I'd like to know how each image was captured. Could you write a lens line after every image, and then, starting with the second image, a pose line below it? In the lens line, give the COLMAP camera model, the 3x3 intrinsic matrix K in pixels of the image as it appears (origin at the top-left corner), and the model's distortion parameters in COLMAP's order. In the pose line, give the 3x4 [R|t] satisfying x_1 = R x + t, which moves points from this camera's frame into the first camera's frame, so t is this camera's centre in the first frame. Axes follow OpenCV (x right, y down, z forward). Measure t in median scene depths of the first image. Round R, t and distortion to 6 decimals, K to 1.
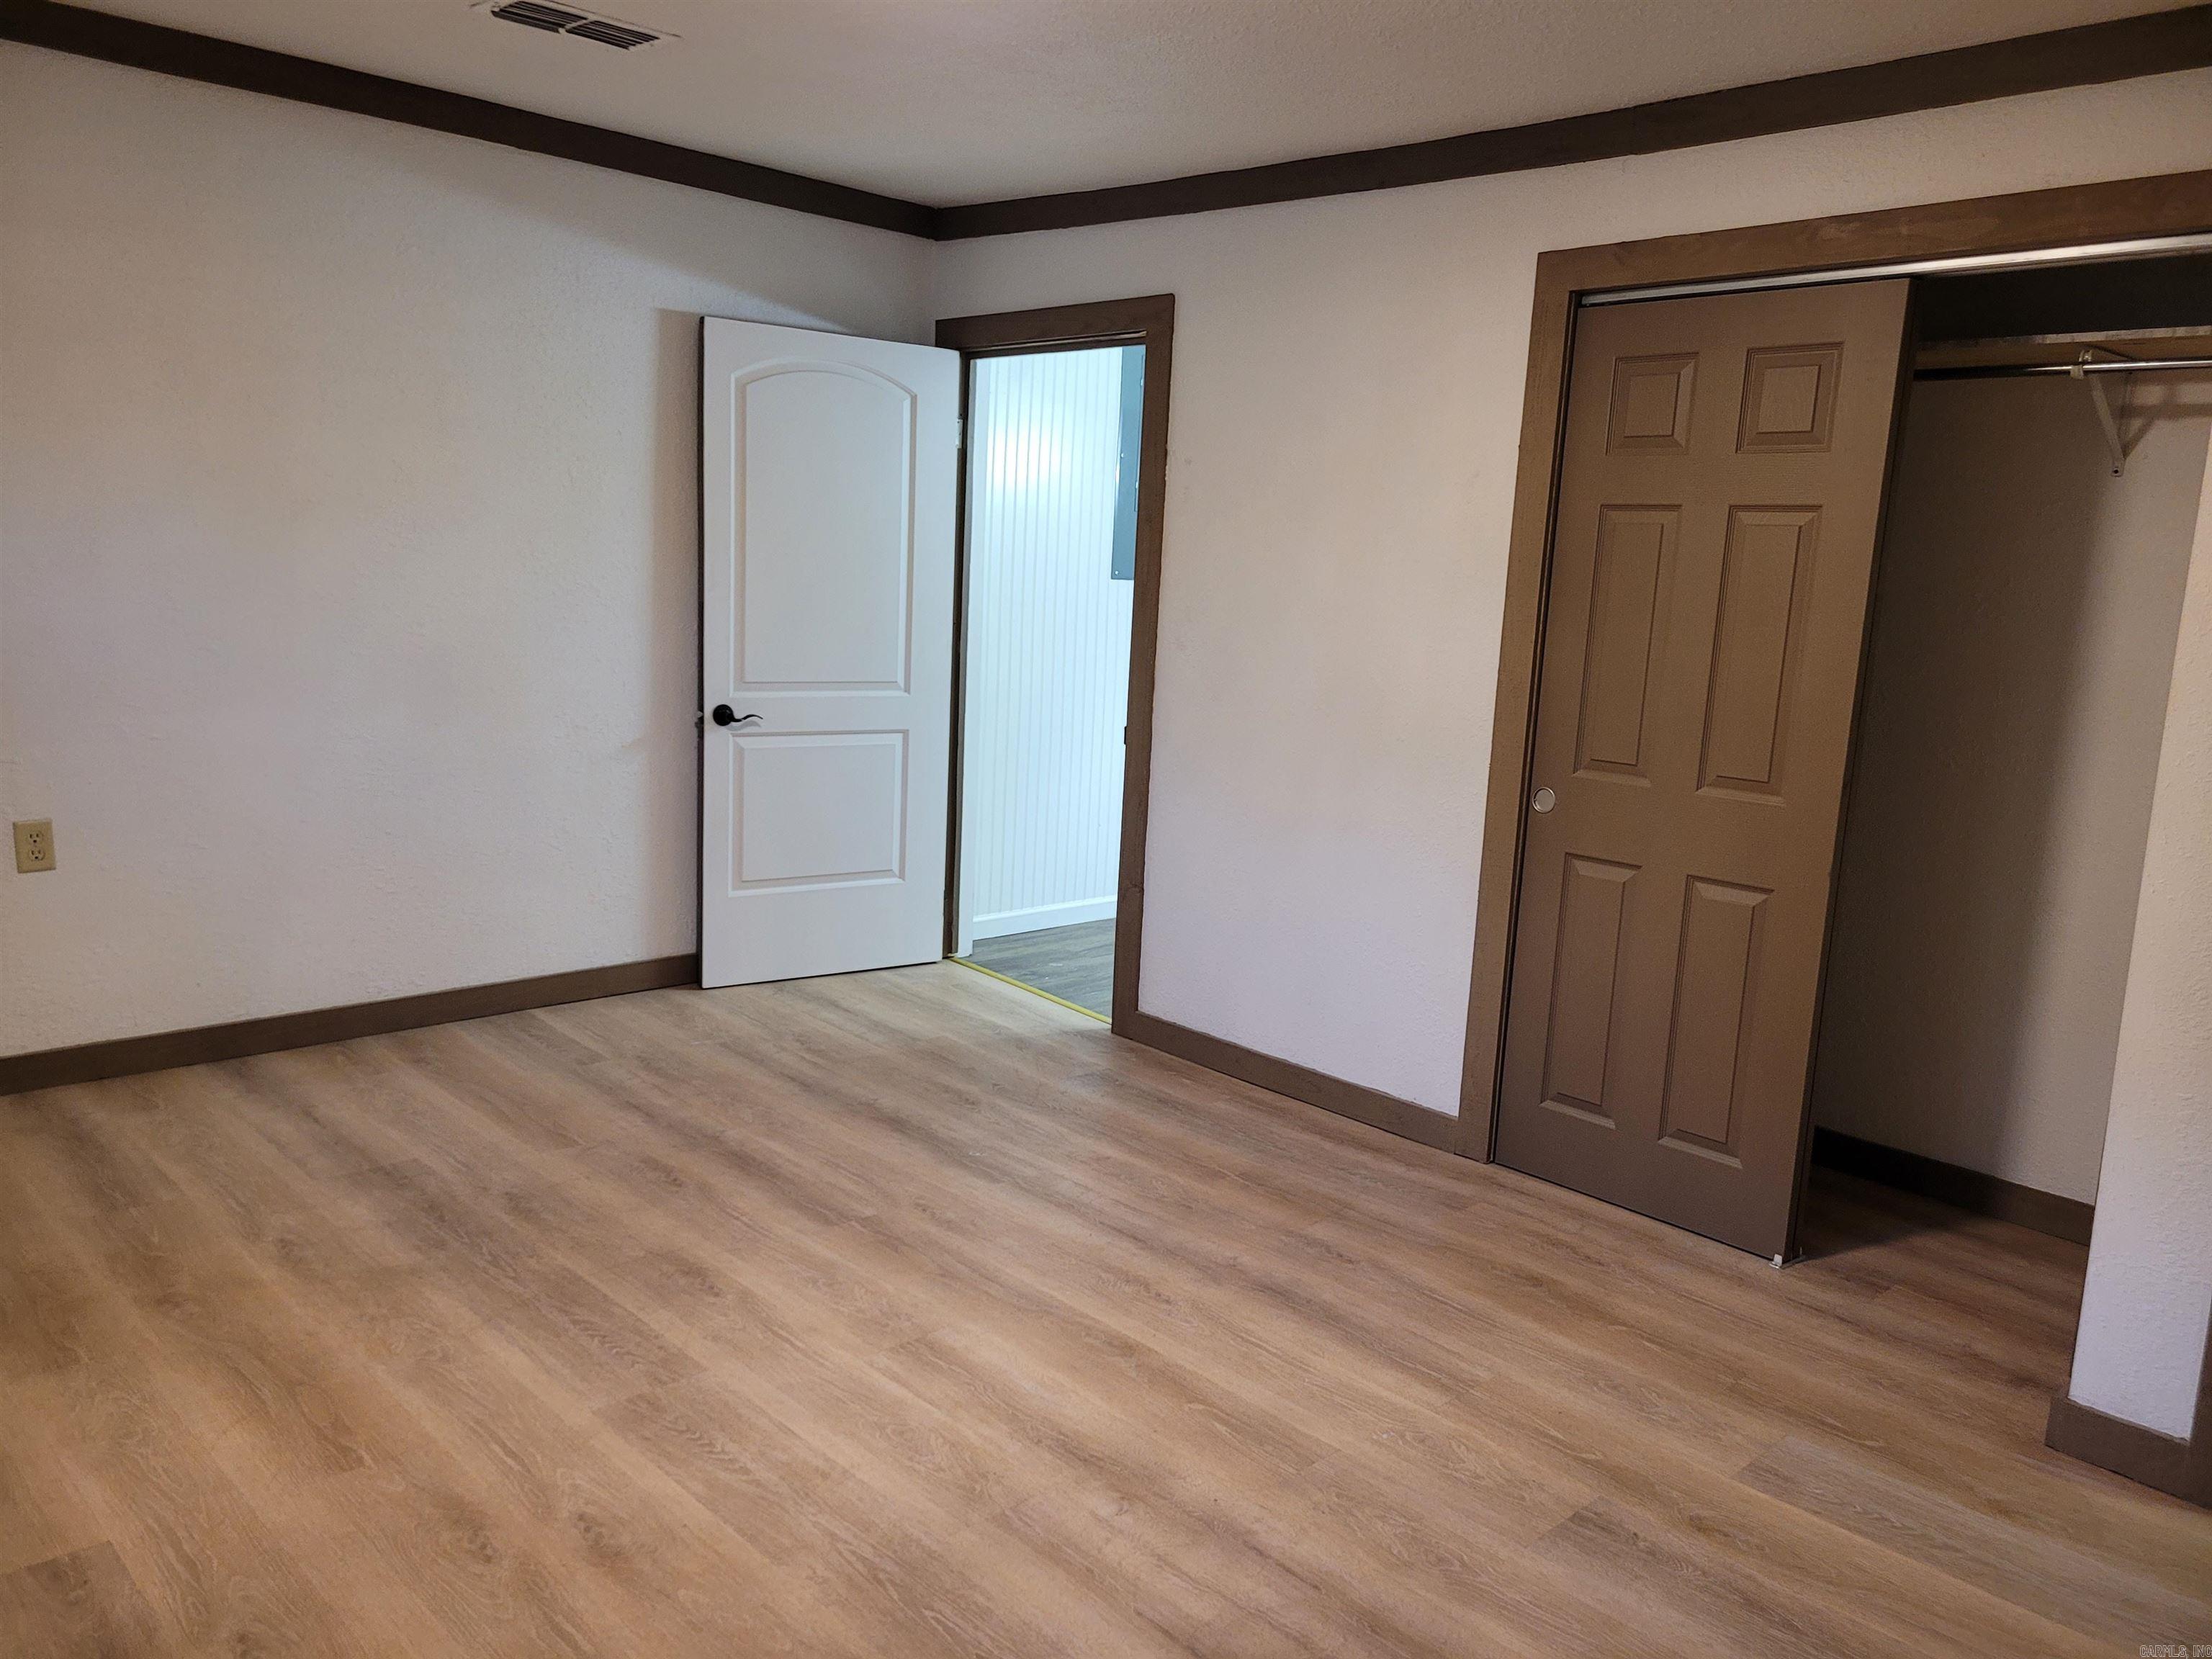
lens RADIAL K [[1656.0, 0, 1098.1], [0, 1656.0, 821.6], [0, 0, 1]] dist [0.053514, -0.031498]
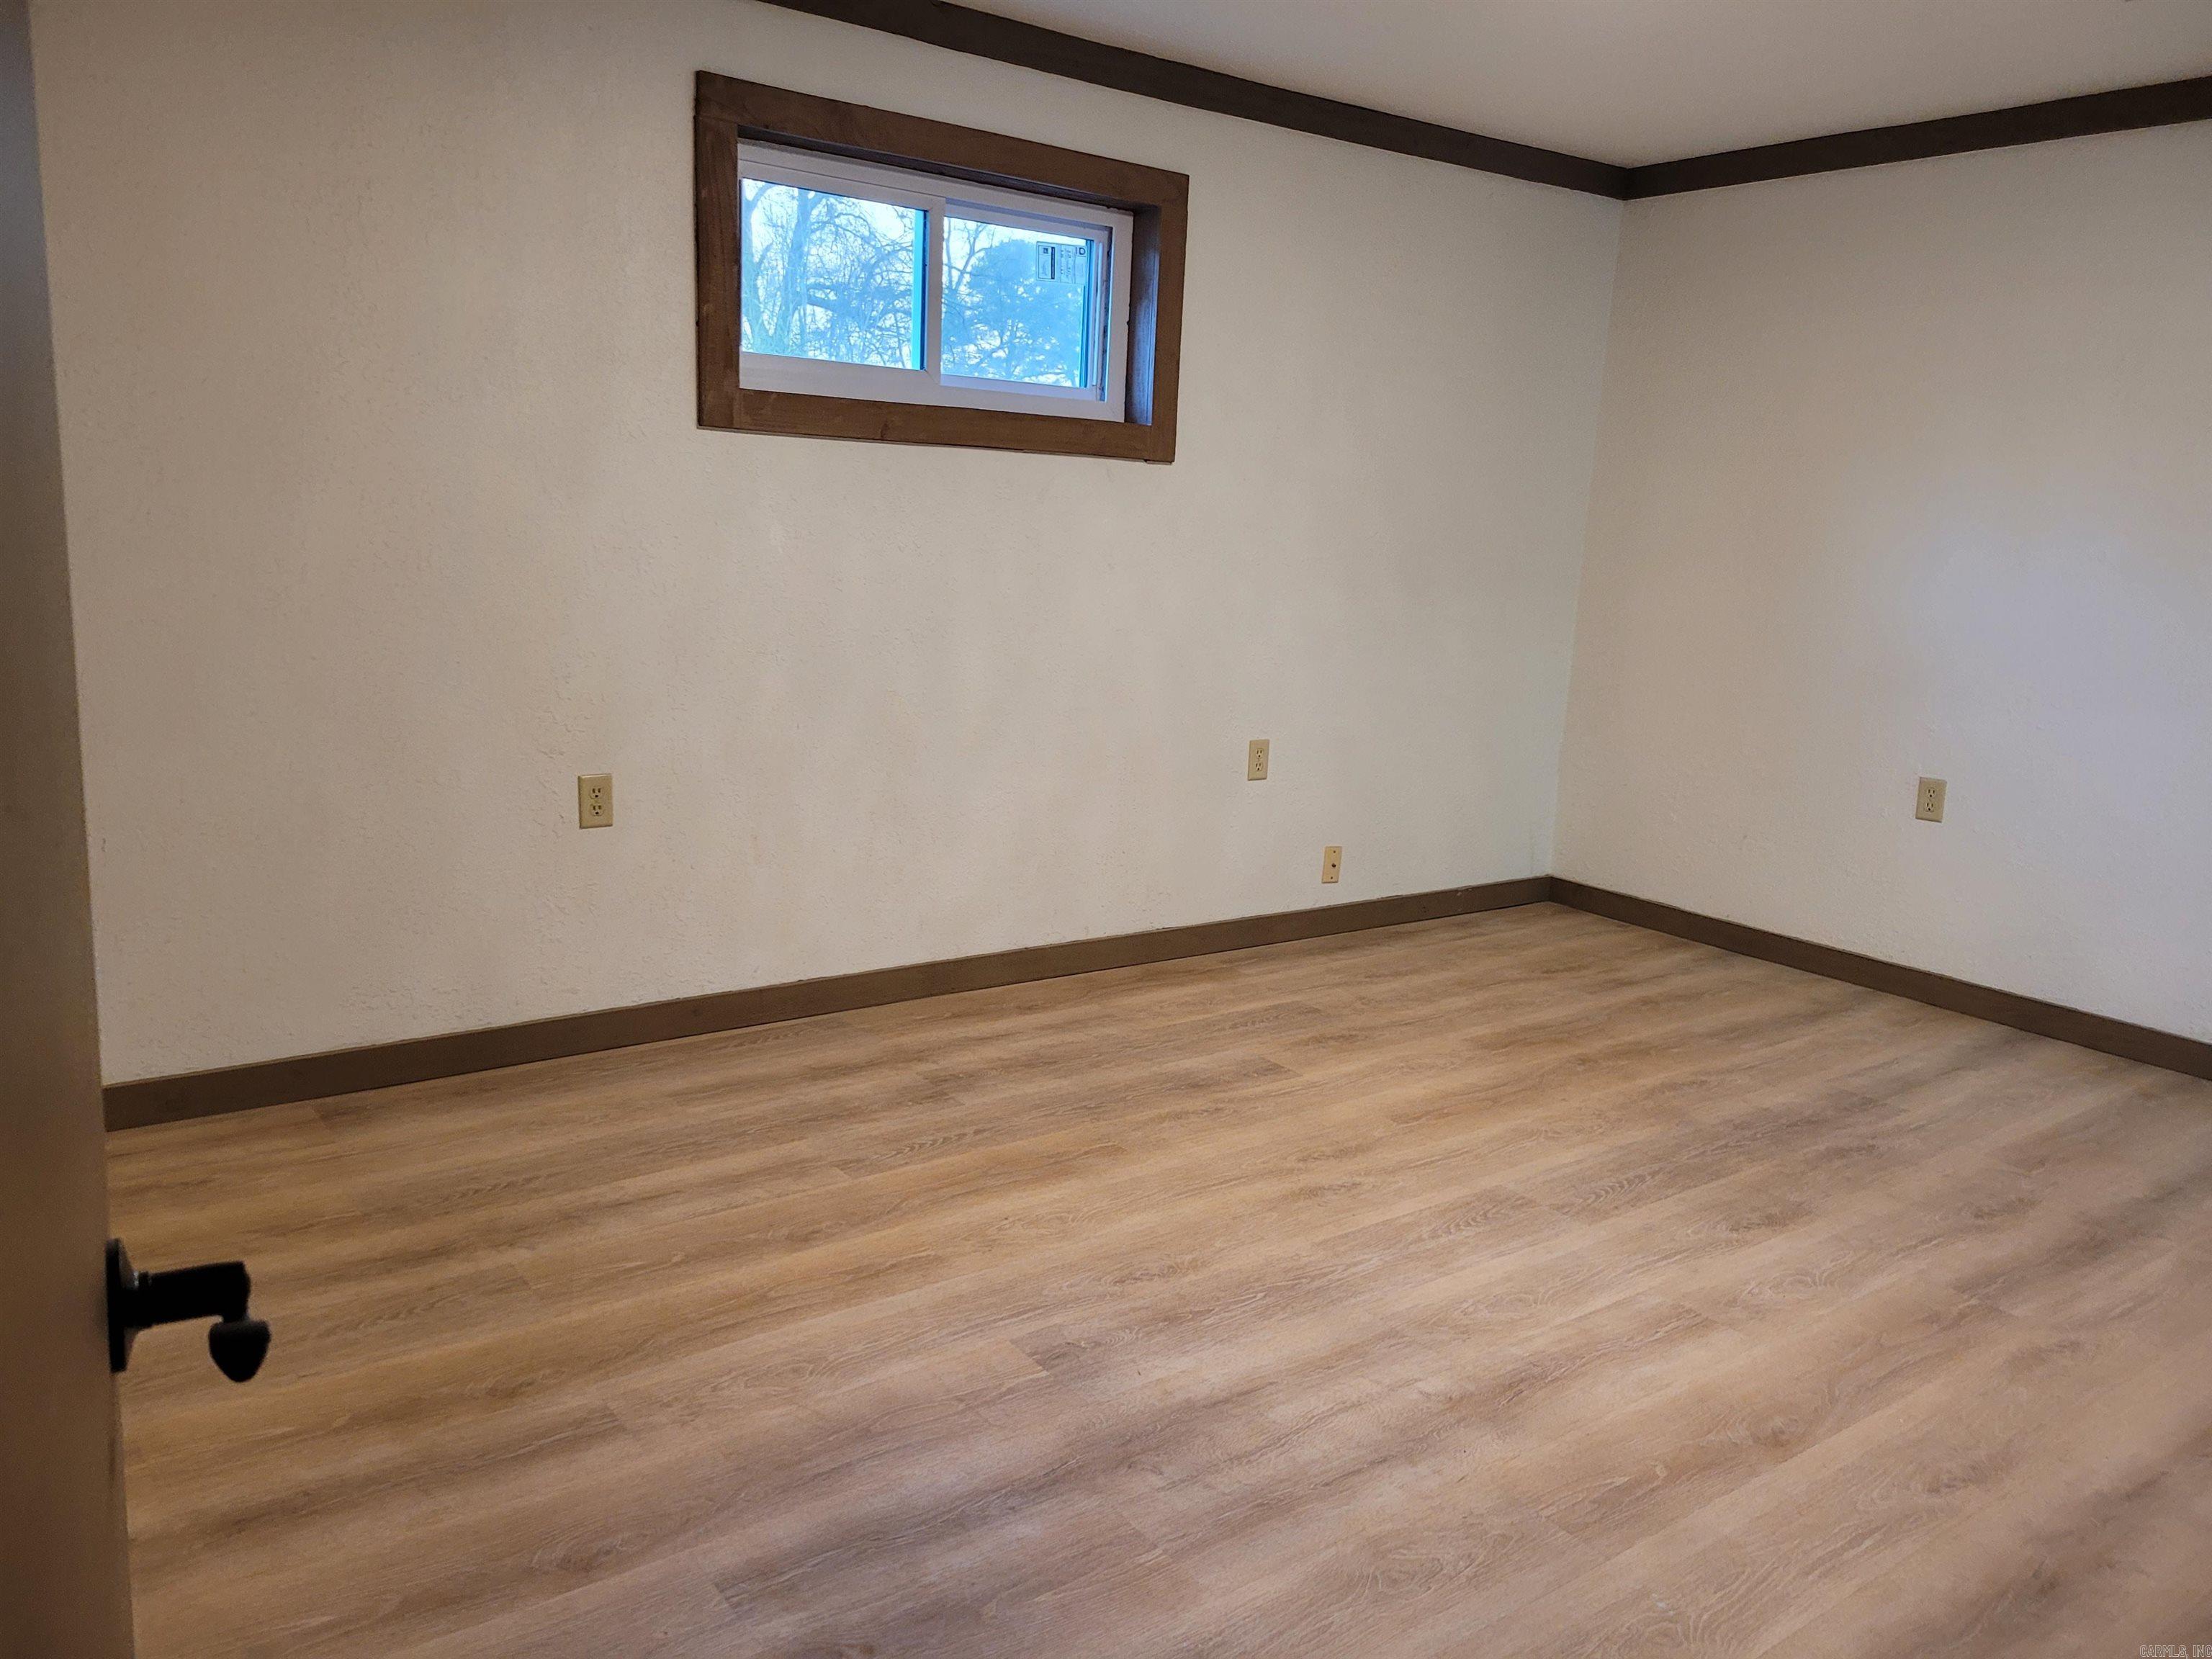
lens RADIAL K [[1656.0, 0, 1096.0], [0, 1656.0, 835.8], [0, 0, 1]] dist [0.053514, -0.031498]
pose [[-0.120453, 0.141868, -0.982530, 0.805866], [-0.218068, 0.961780, 0.165606, -0.036855], [0.968472, 0.234206, -0.084912, 0.649112]]
